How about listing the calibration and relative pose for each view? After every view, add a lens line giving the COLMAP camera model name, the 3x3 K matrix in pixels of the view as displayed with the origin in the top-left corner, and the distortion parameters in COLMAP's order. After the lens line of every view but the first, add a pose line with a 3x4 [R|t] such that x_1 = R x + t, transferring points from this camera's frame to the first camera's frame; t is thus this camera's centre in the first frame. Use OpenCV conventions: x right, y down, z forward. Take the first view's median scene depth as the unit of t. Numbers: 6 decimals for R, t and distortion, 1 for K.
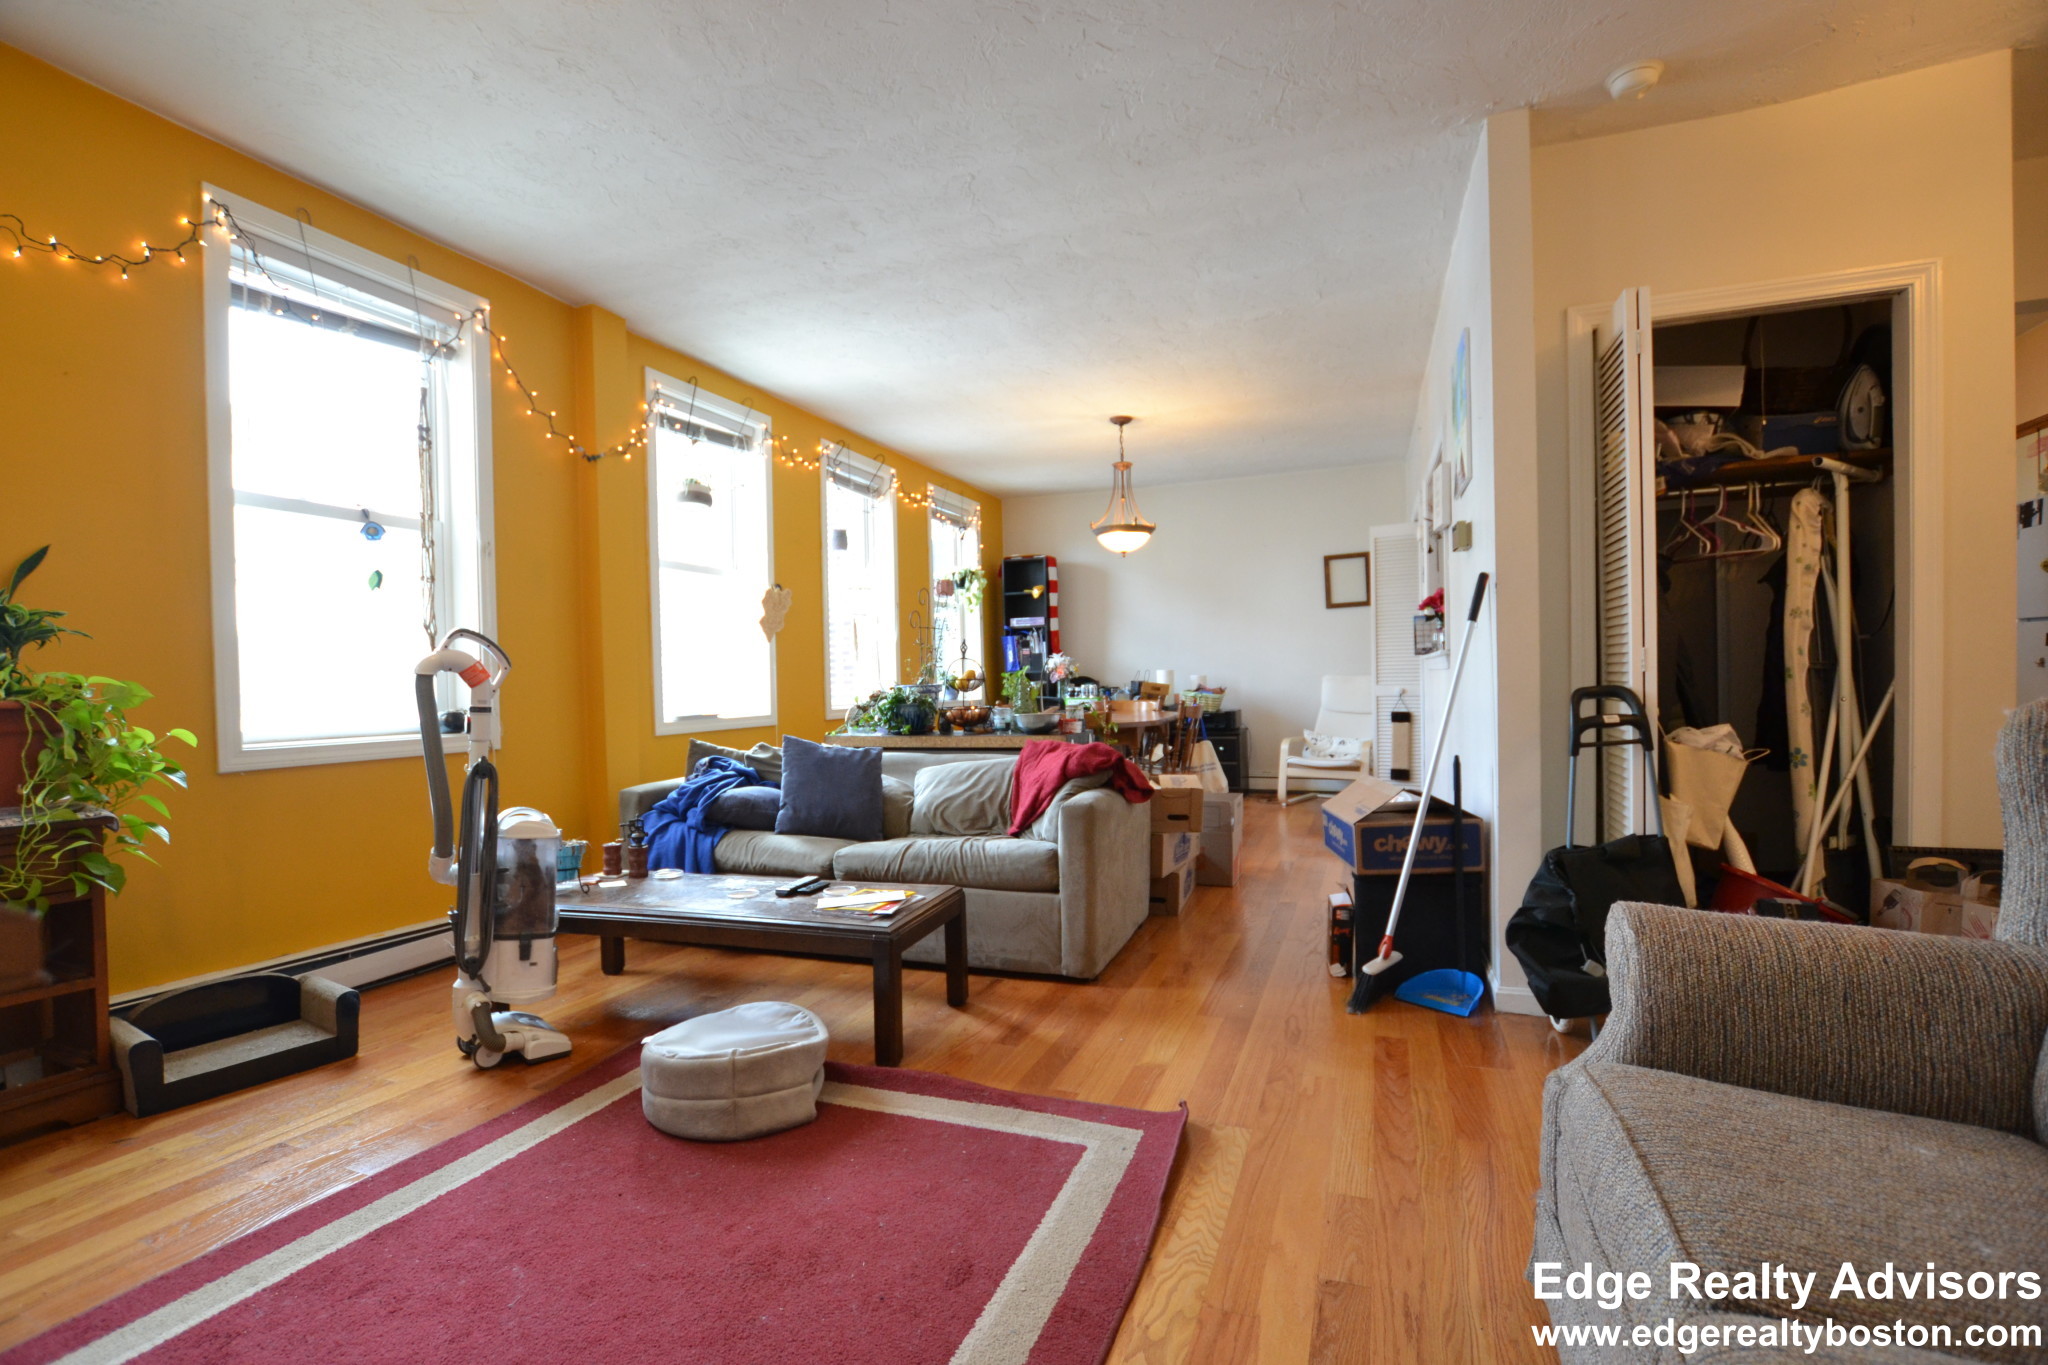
lens RADIAL K [[911.7, 0, 1019.2], [0, 911.7, 692.7], [0, 0, 1]] dist [-0.019521, 0.000170]
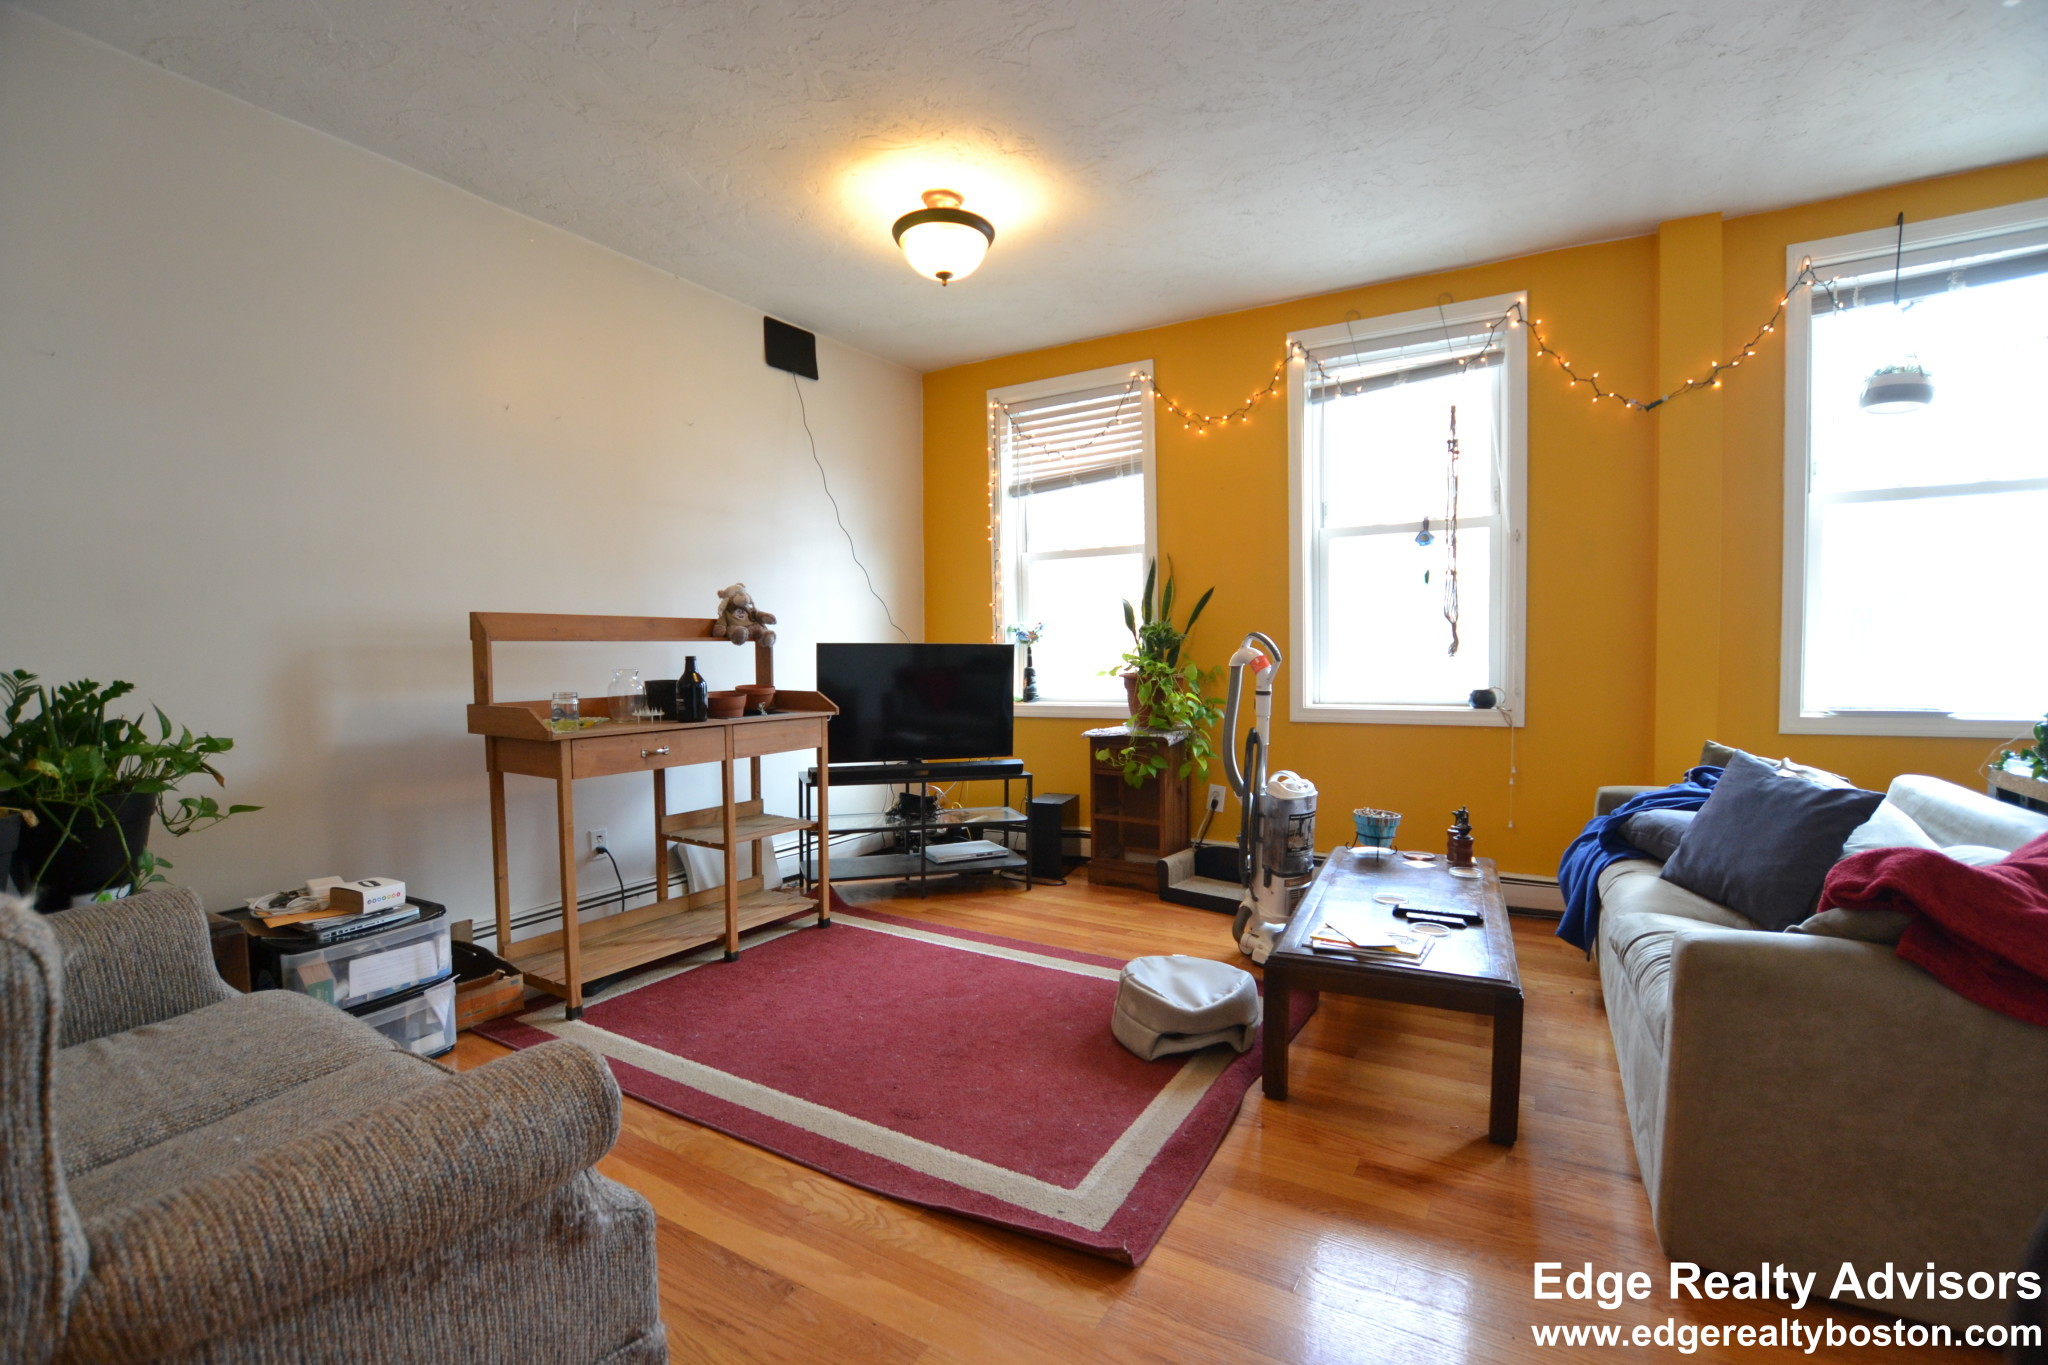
lens RADIAL K [[911.7, 0, 1012.1], [0, 911.7, 684.3], [0, 0, 1]] dist [-0.019521, 0.000170]
pose [[-0.154558, 0.054897, -0.986457, 0.639134], [0.005991, 0.998489, 0.054627, -0.055625], [0.987966, 0.002533, -0.154653, 0.690335]]
